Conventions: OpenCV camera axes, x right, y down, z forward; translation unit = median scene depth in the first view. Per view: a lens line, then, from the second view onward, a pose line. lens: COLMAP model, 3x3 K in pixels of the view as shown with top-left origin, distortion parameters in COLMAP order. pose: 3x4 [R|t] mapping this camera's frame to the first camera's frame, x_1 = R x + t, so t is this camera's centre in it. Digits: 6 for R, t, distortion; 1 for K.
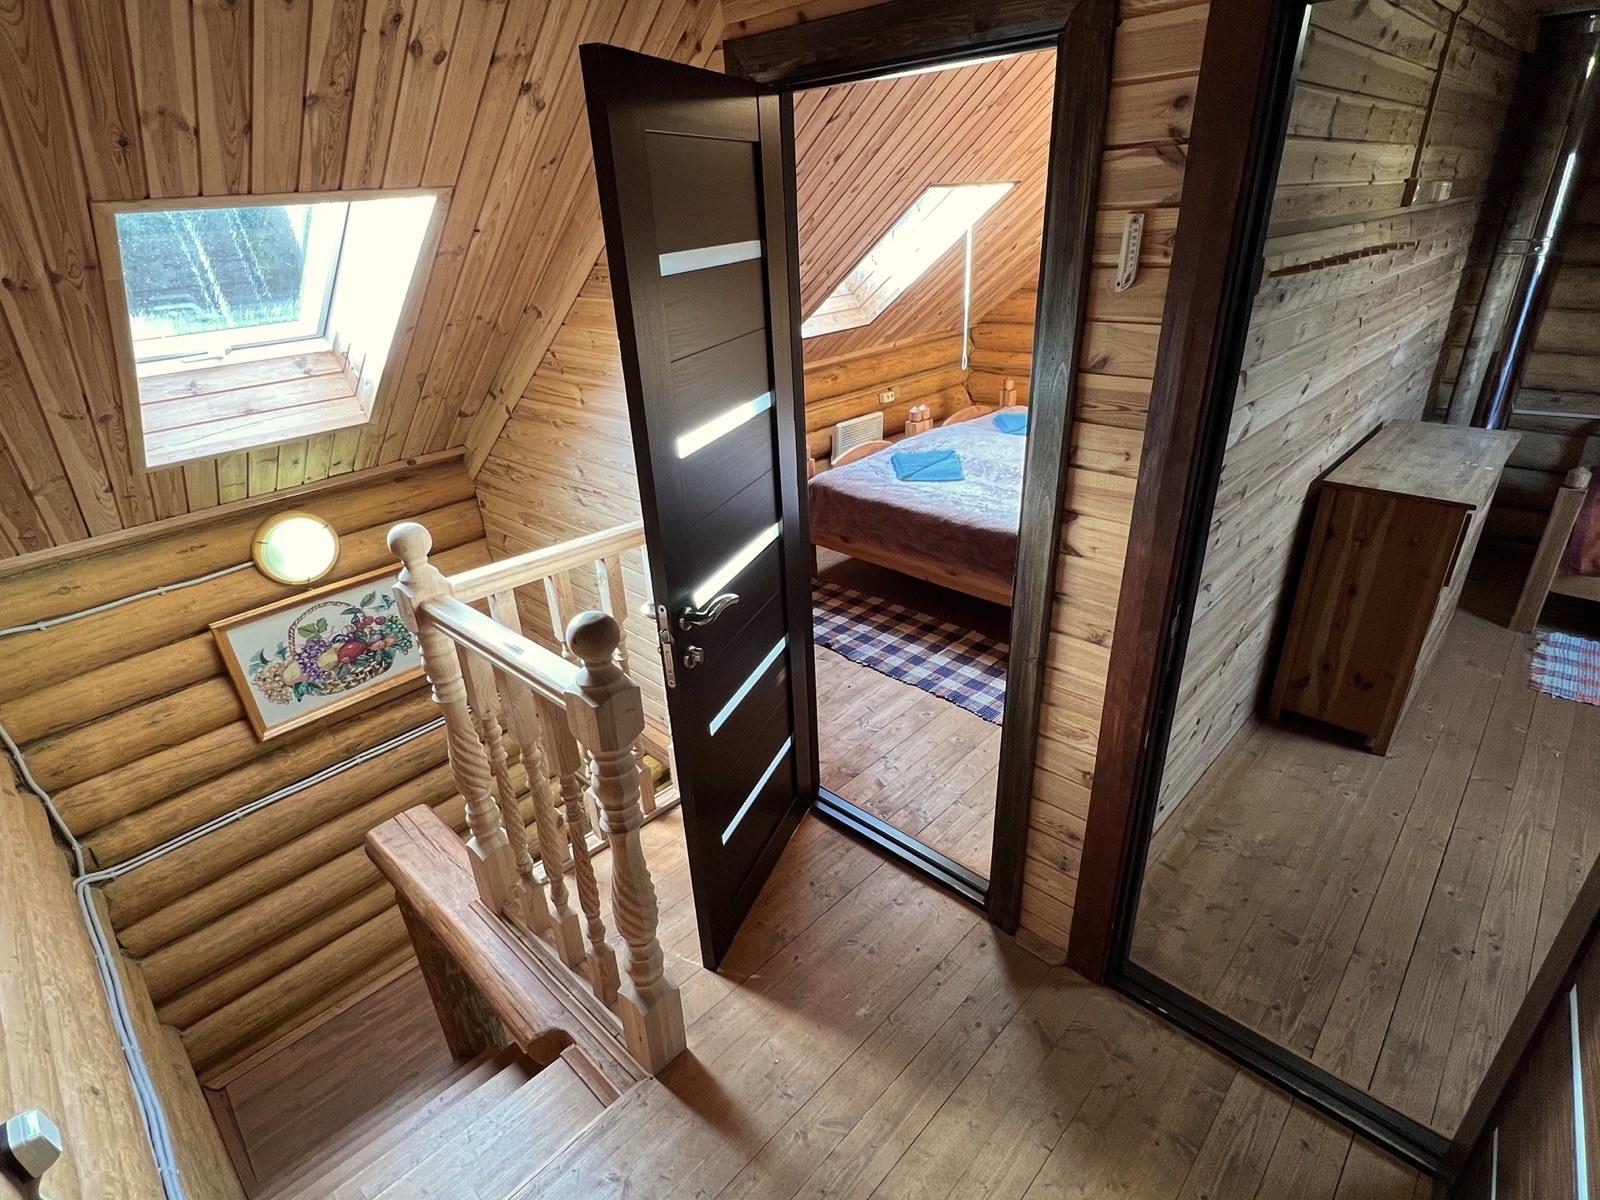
lens RADIAL K [[812.9, 0, 800.0], [0, 812.9, 599.1], [0, 0, 1]] dist [-0.002310, 0.000856]
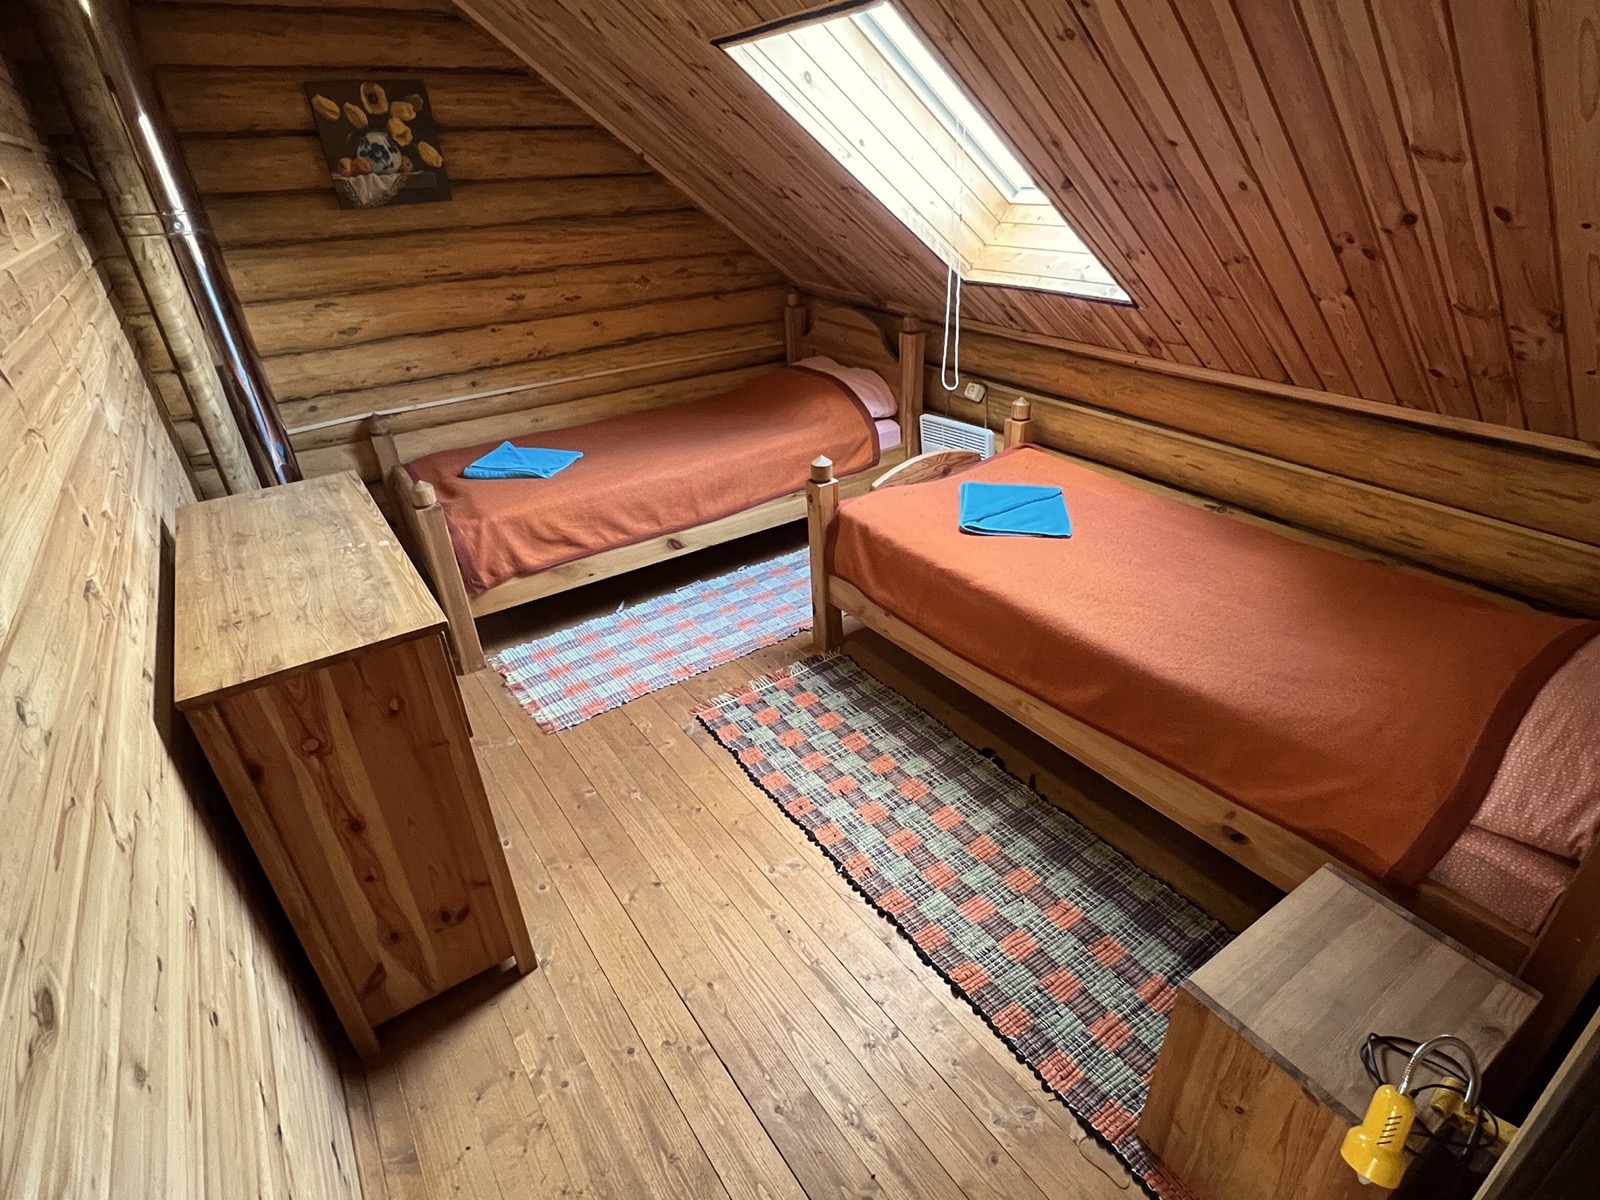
lens RADIAL K [[812.9, 0, 801.9], [0, 812.9, 605.6], [0, 0, 1]] dist [-0.002310, 0.000856]
pose [[0.205483, -0.448525, 0.869829, 0.256439], [0.453543, 0.831233, 0.321481, -0.137781], [-0.867223, 0.328446, 0.374230, 0.375618]]
